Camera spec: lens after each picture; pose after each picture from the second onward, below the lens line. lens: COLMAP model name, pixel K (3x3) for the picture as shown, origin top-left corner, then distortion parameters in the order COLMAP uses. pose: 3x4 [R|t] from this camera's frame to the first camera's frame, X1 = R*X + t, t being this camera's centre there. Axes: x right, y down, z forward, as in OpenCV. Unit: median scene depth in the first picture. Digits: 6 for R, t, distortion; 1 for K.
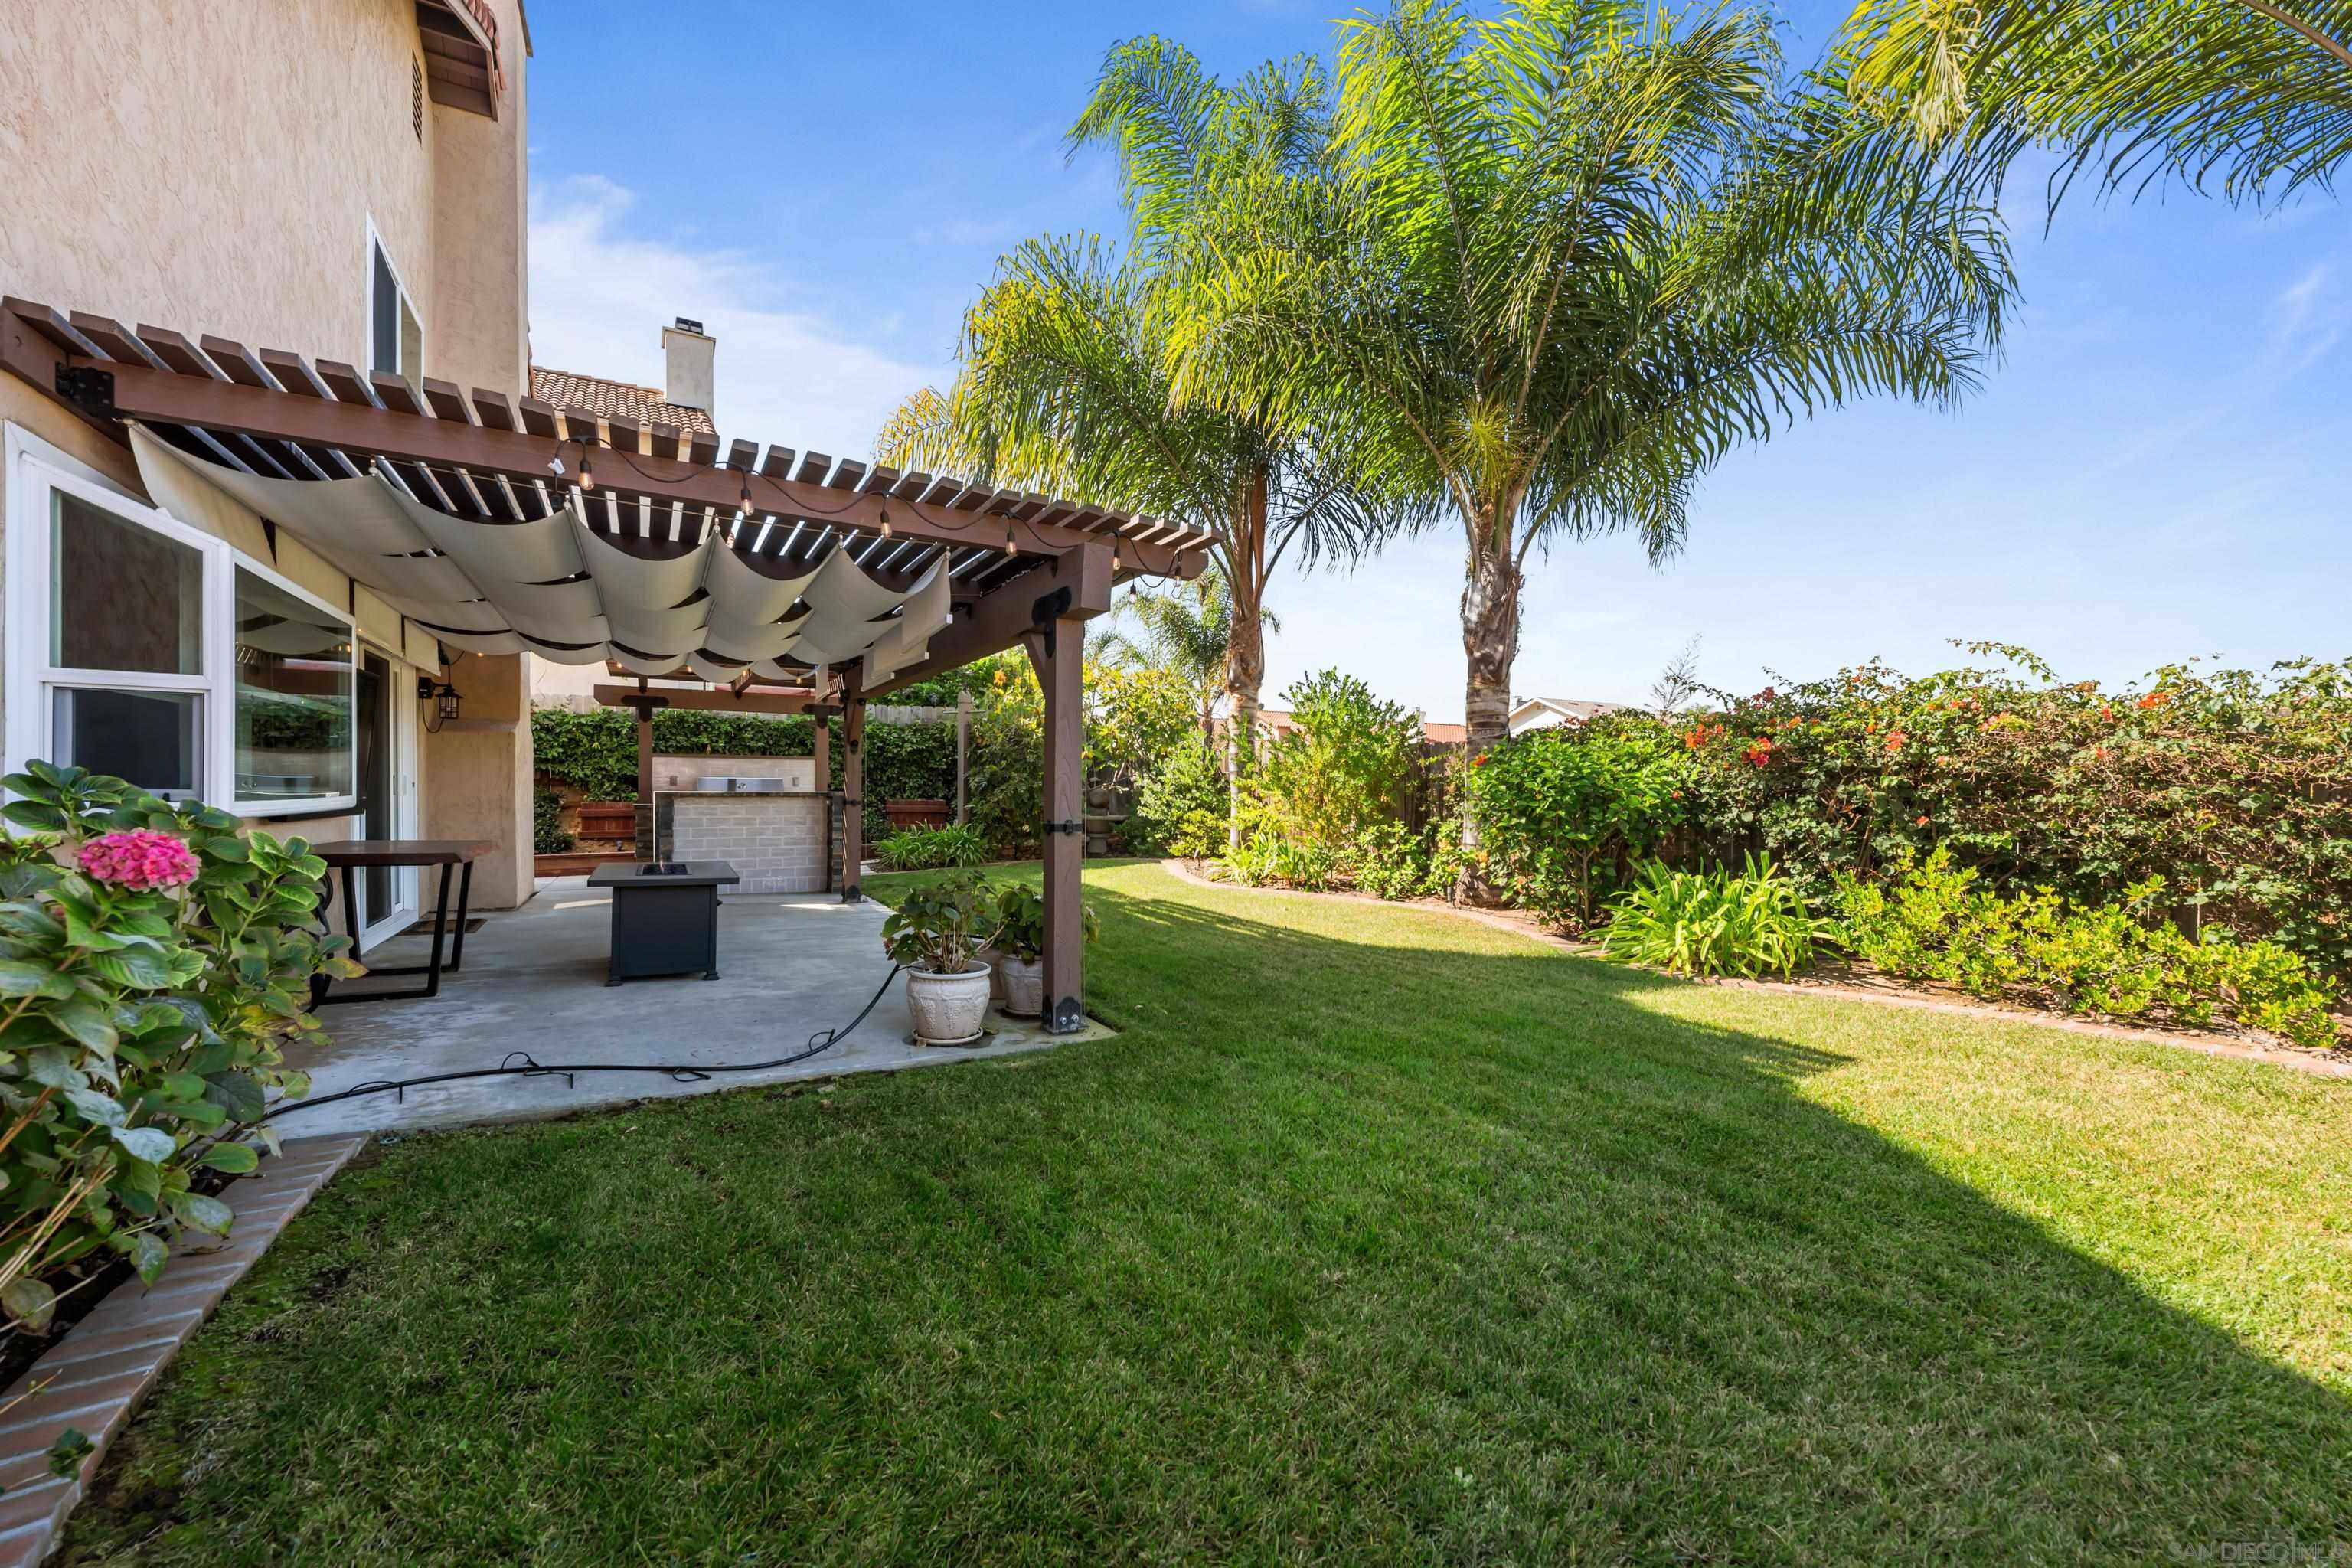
lens RADIAL K [[951.5, 0, 1185.6], [0, 951.5, 785.1], [0, 0, 1]] dist [-0.003807, 0.001275]
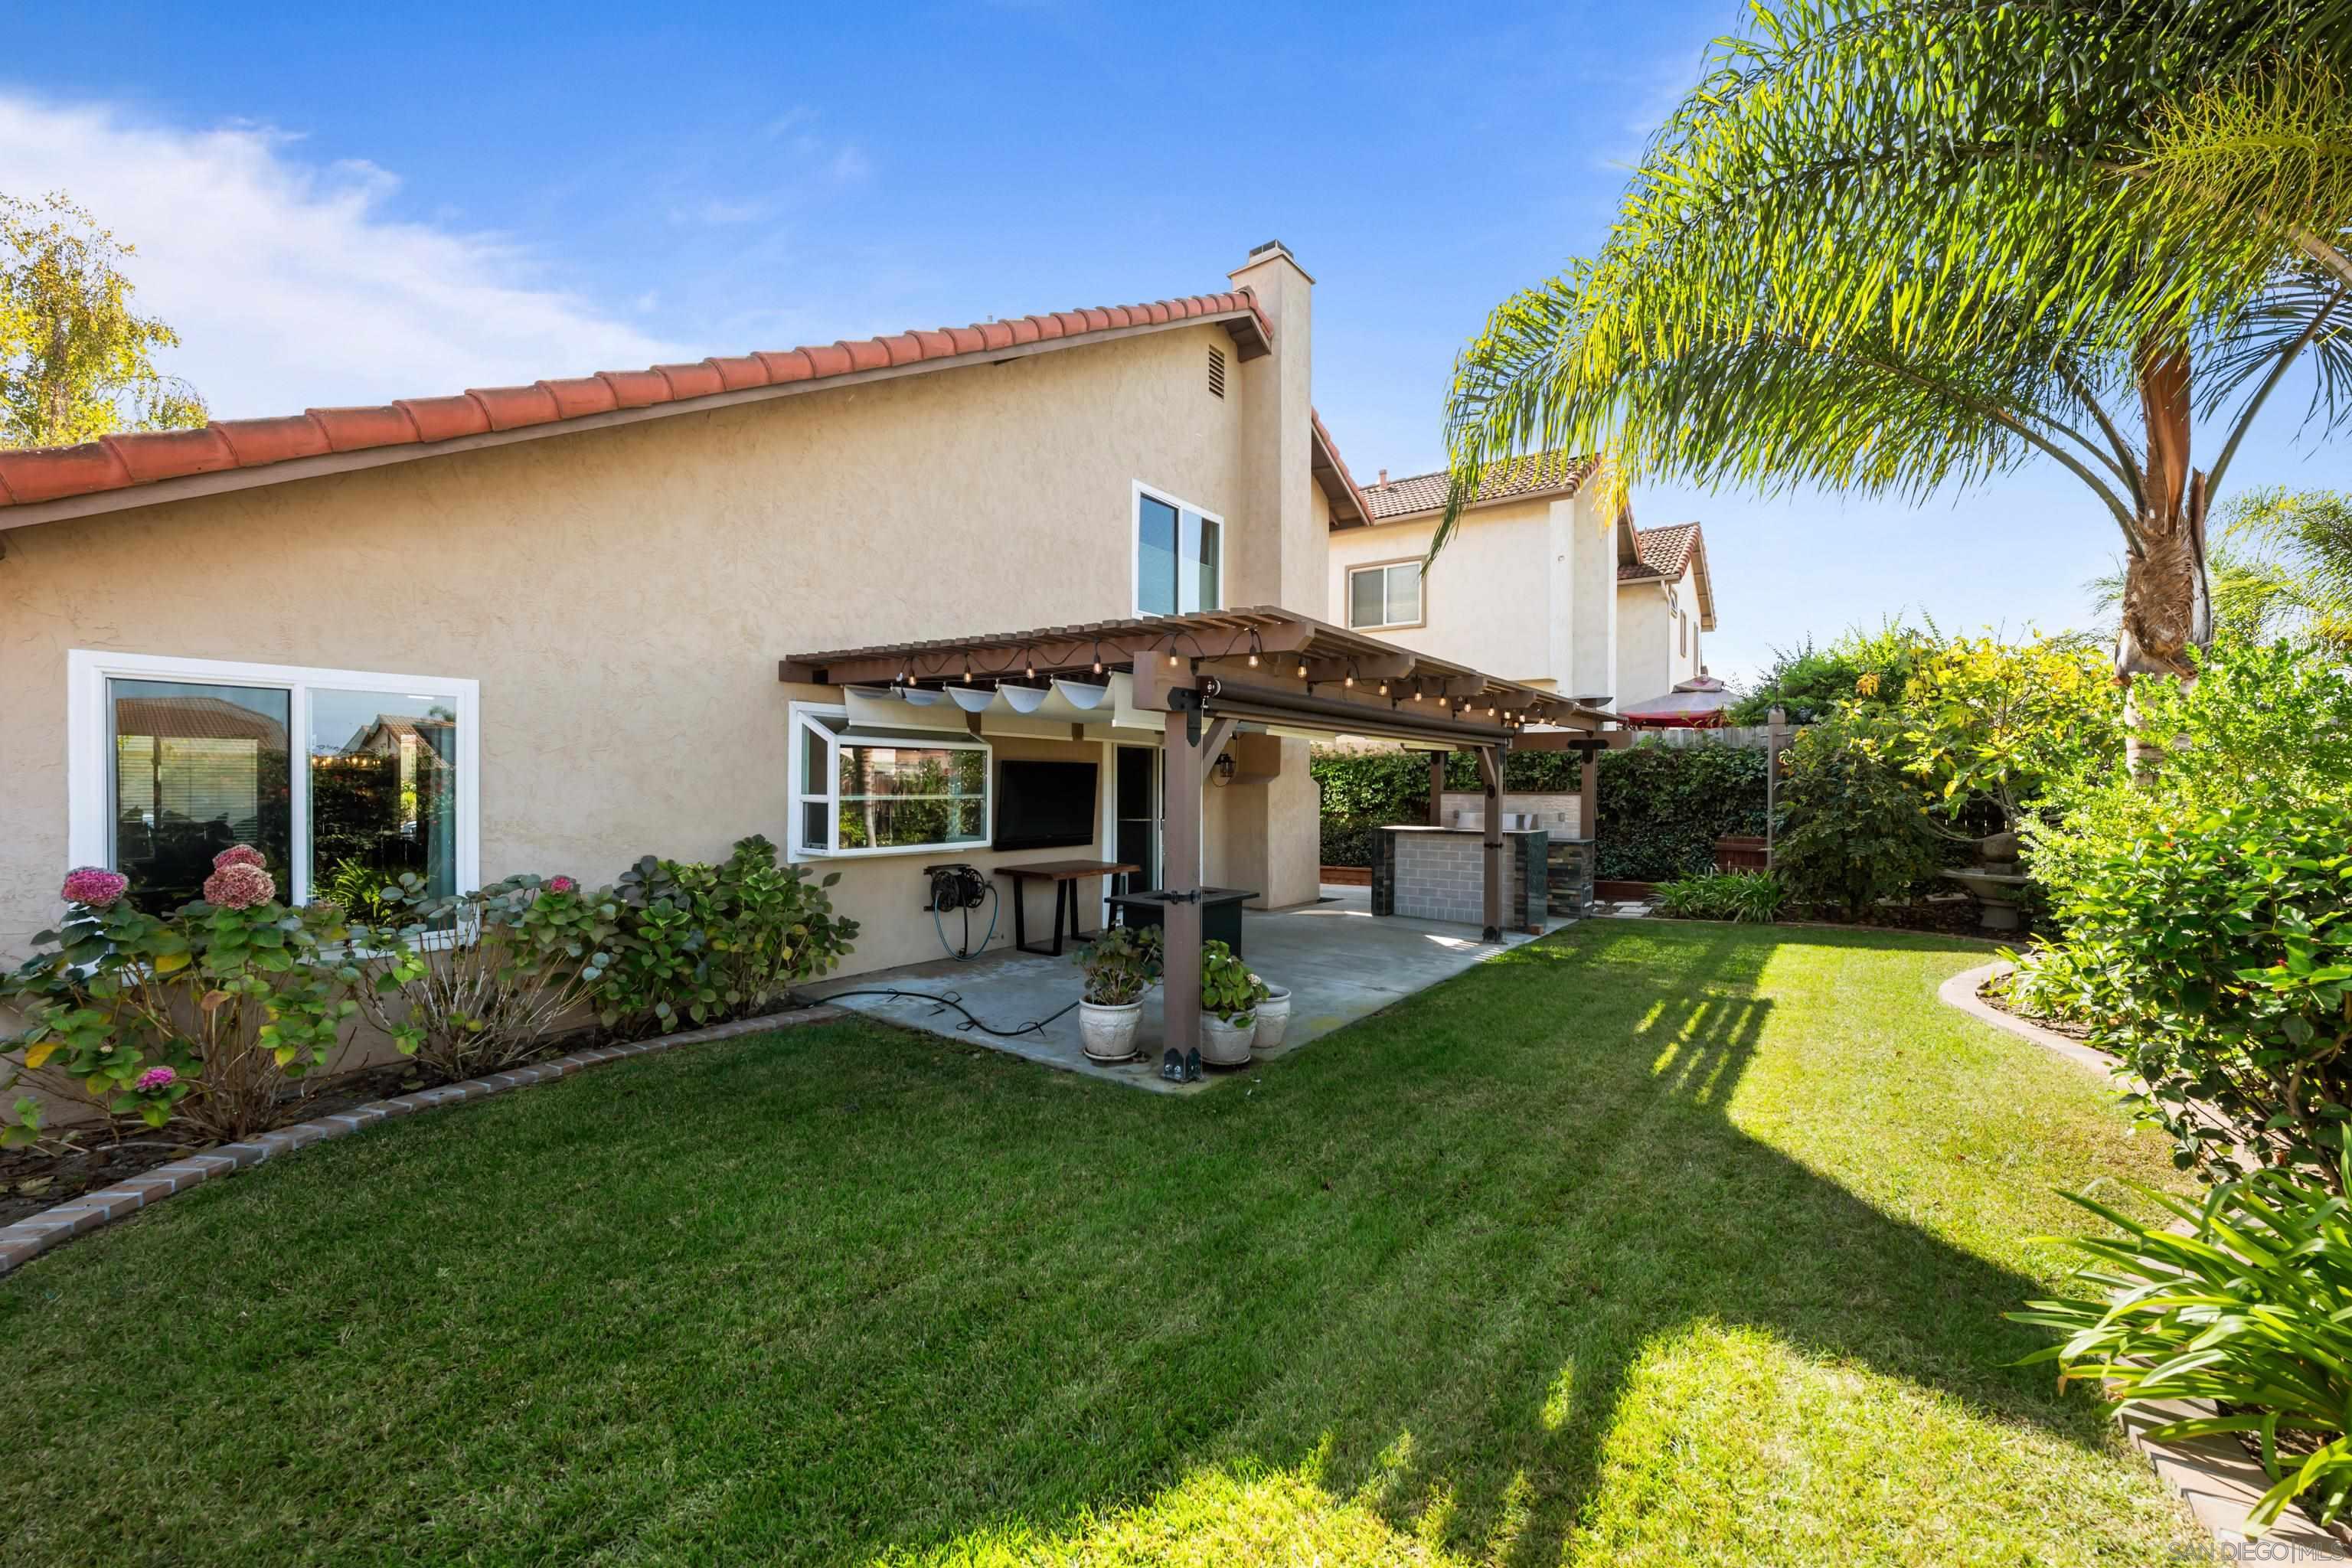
lens RADIAL K [[951.5, 0, 1177.1], [0, 951.5, 780.7], [0, 0, 1]] dist [-0.003807, 0.001275]
pose [[0.389260, -0.006736, -0.921103, 0.374606], [-0.001824, 0.999966, -0.008084, -0.034228], [0.921126, 0.004827, 0.389234, 0.232918]]
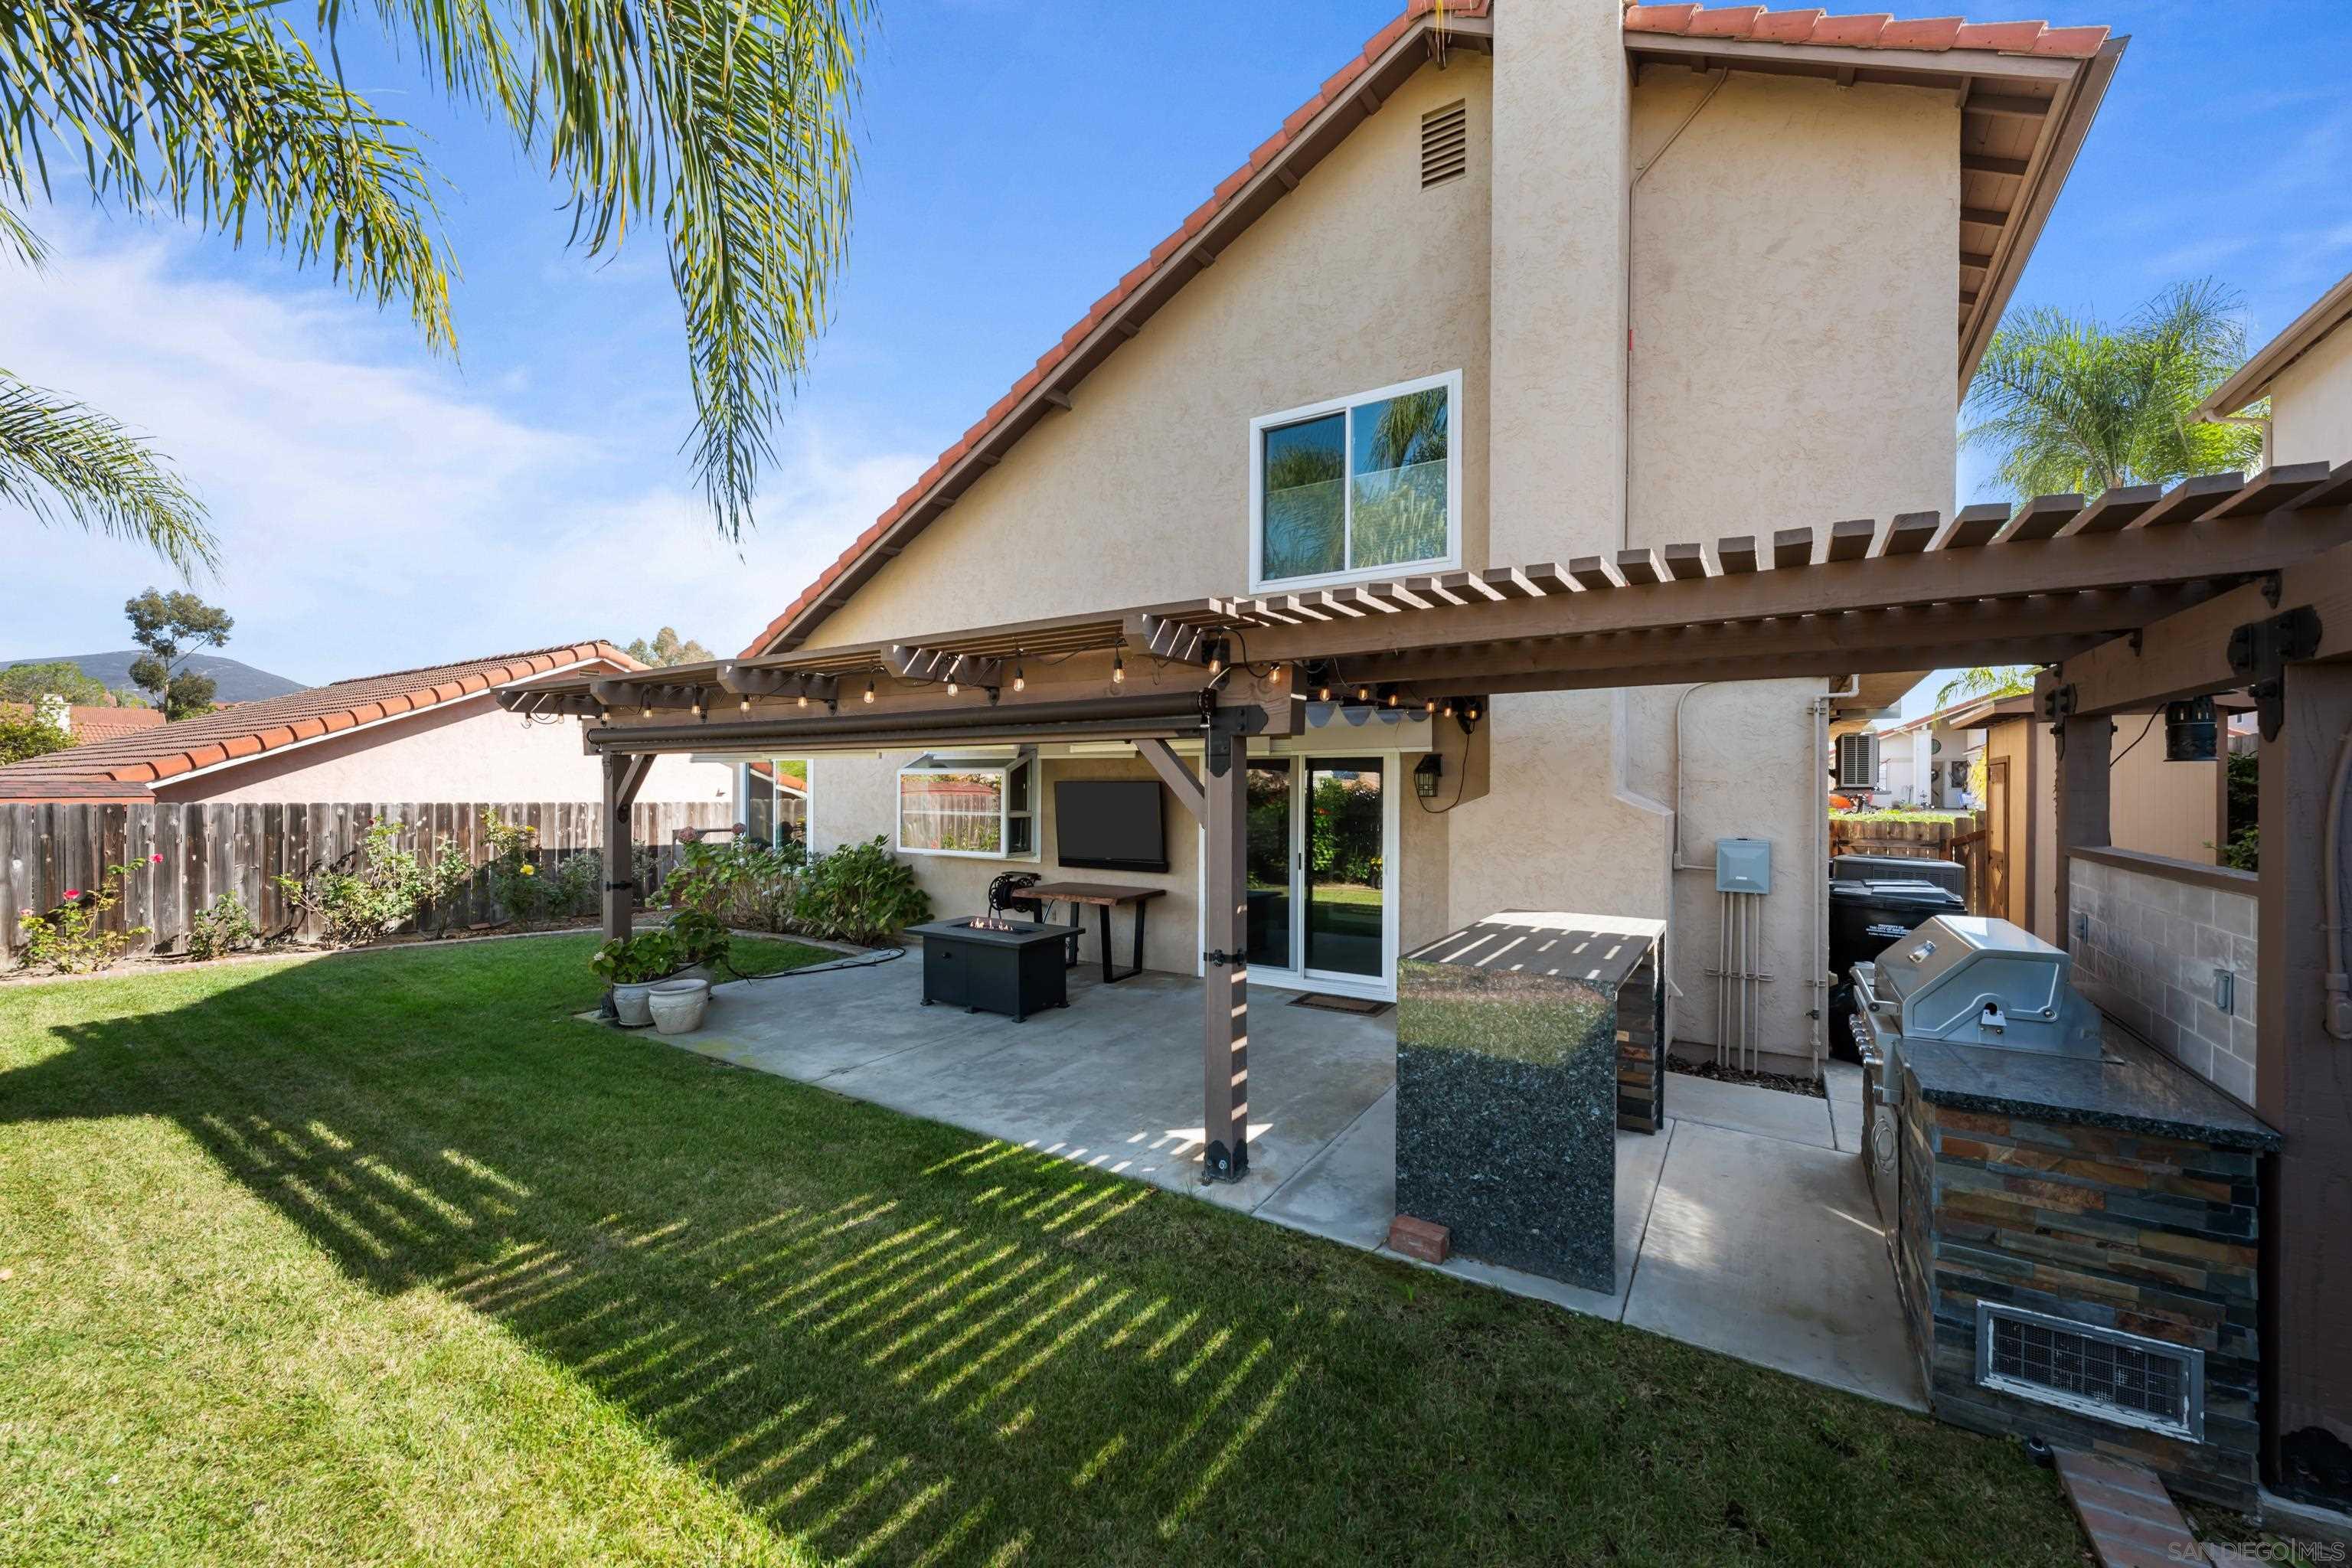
lens RADIAL K [[951.5, 0, 1188.5], [0, 951.5, 788.5], [0, 0, 1]] dist [-0.003807, 0.001275]
pose [[-0.903585, -0.005189, -0.428377, -0.119626], [-0.005074, 0.999986, -0.001411, -0.049871], [0.428379, 0.000898, -0.903599, 1.154770]]
